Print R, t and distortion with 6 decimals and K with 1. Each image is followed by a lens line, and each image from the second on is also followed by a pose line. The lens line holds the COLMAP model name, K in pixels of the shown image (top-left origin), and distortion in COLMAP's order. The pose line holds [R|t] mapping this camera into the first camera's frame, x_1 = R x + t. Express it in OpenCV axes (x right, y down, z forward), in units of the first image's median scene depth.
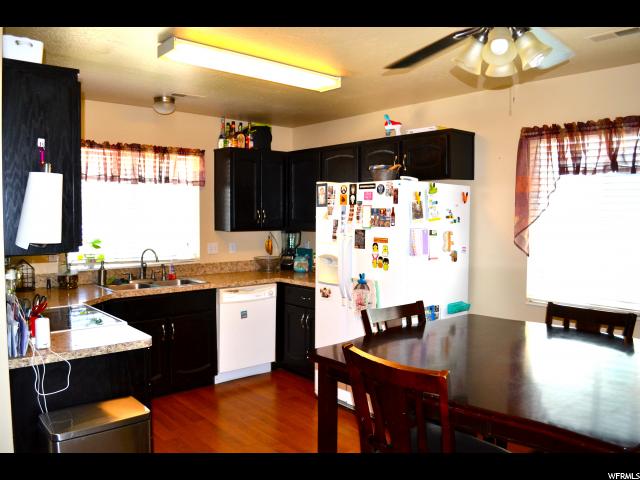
lens RADIAL K [[511.6, 0, 320.2], [0, 511.6, 243.2], [0, 0, 1]] dist [-0.073239, -0.004621]
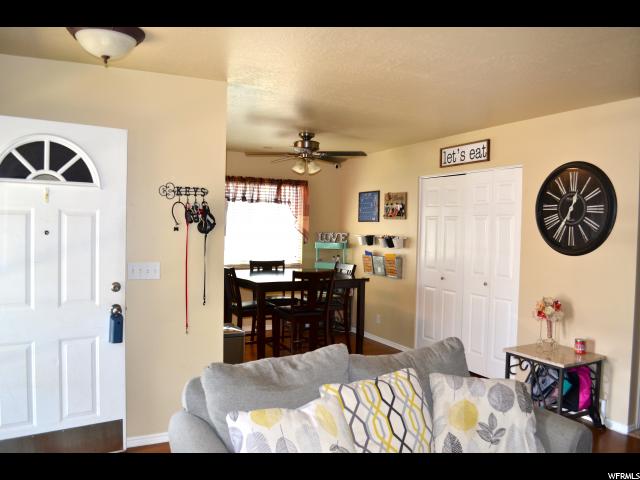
lens RADIAL K [[511.6, 0, 319.1], [0, 511.6, 239.7], [0, 0, 1]] dist [-0.073239, -0.004621]
pose [[0.262577, -0.029437, 0.964462, -1.230064], [0.039417, 0.999027, 0.019761, -0.005472], [-0.964106, 0.032828, 0.263482, 0.085551]]
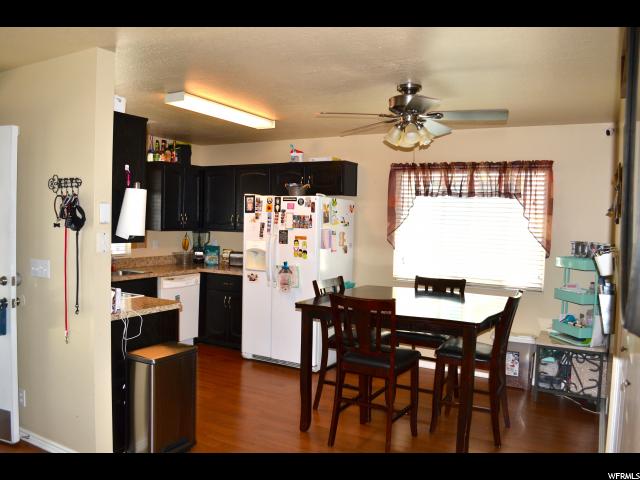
lens RADIAL K [[511.6, 0, 318.5], [0, 511.6, 239.4], [0, 0, 1]] dist [-0.073239, -0.004621]
pose [[0.942429, 0.005691, 0.334359, -0.296595], [-0.001205, 0.999906, -0.013623, 0.017233], [-0.334405, 0.012436, 0.942347, -0.338401]]
